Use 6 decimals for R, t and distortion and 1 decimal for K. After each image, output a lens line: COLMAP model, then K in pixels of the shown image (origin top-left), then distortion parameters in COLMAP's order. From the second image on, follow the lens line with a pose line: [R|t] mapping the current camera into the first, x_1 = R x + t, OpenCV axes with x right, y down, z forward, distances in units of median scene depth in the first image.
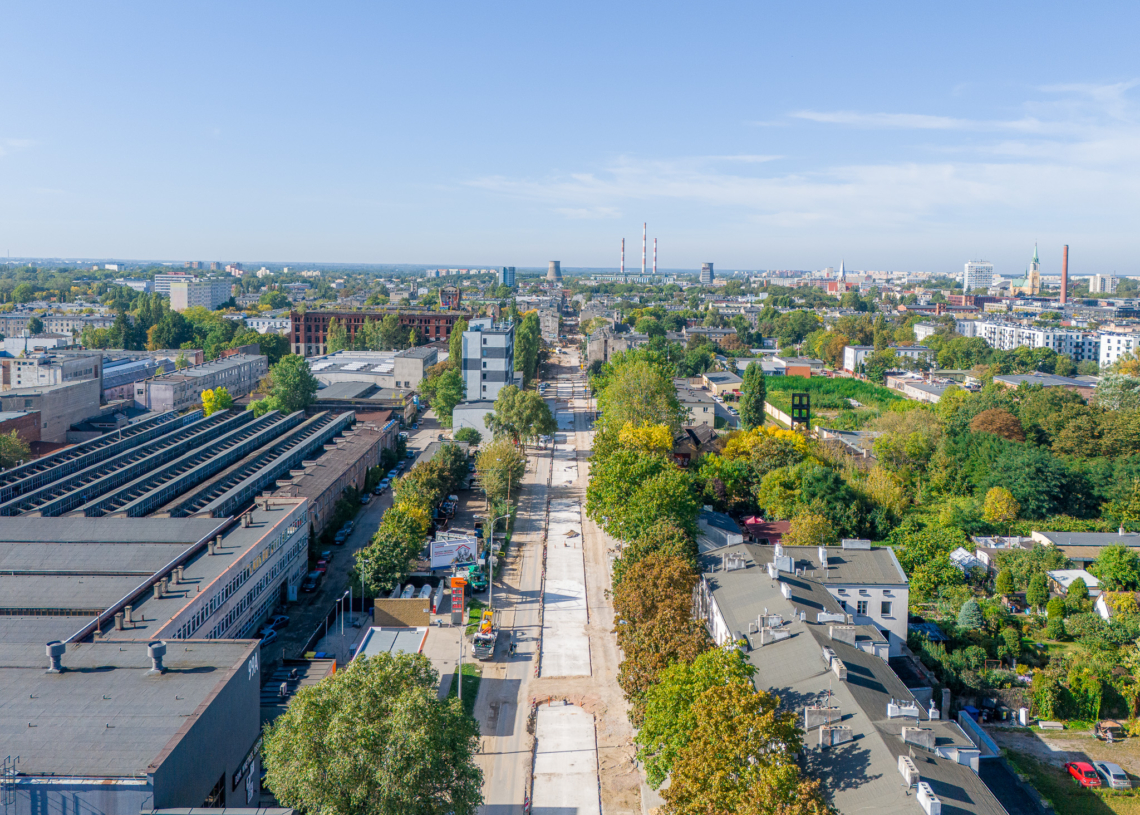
lens RADIAL K [[809.0, 0, 573.5], [0, 809.0, 409.9], [0, 0, 1]] dist [0.053989, -0.037510]
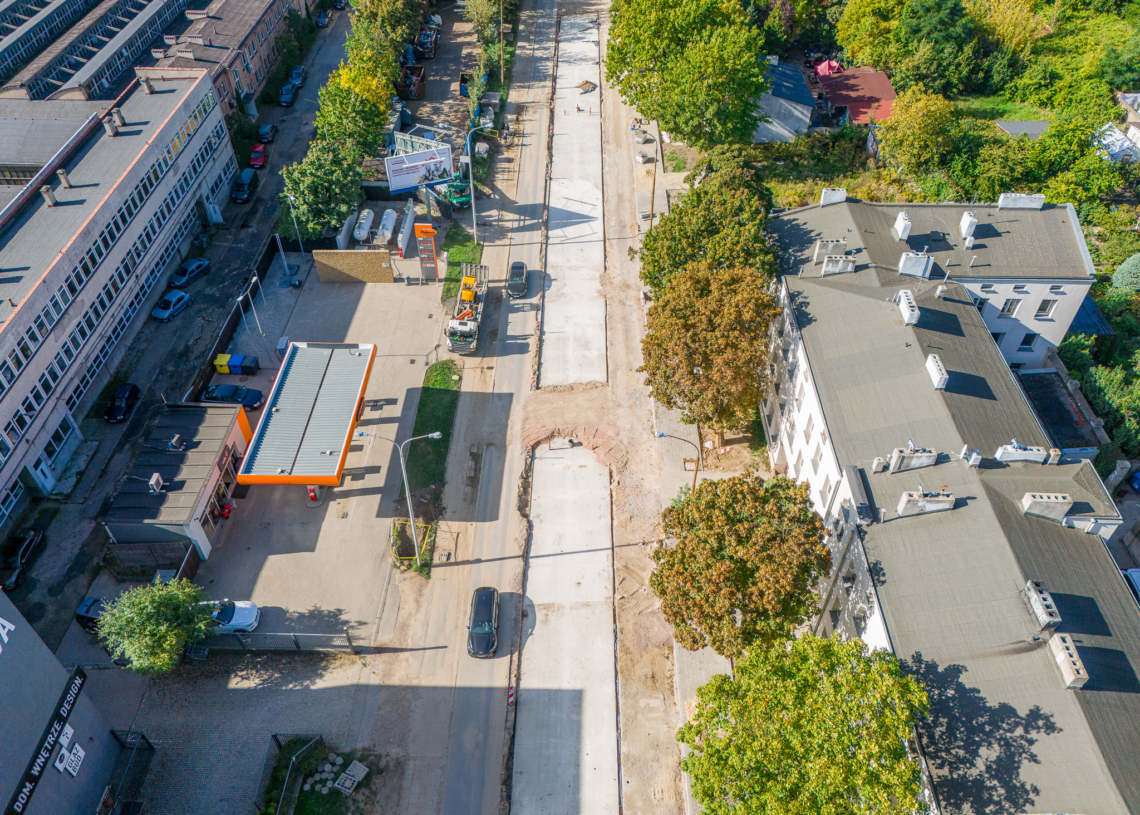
lens RADIAL K [[809.0, 0, 573.5], [0, 809.0, 409.9], [0, 0, 1]] dist [0.053989, -0.037510]
pose [[0.999778, 0.006335, -0.020105, 0.004146], [0.006245, 0.821929, 0.569556, -0.056193], [0.020133, -0.569555, 0.821706, 0.279779]]
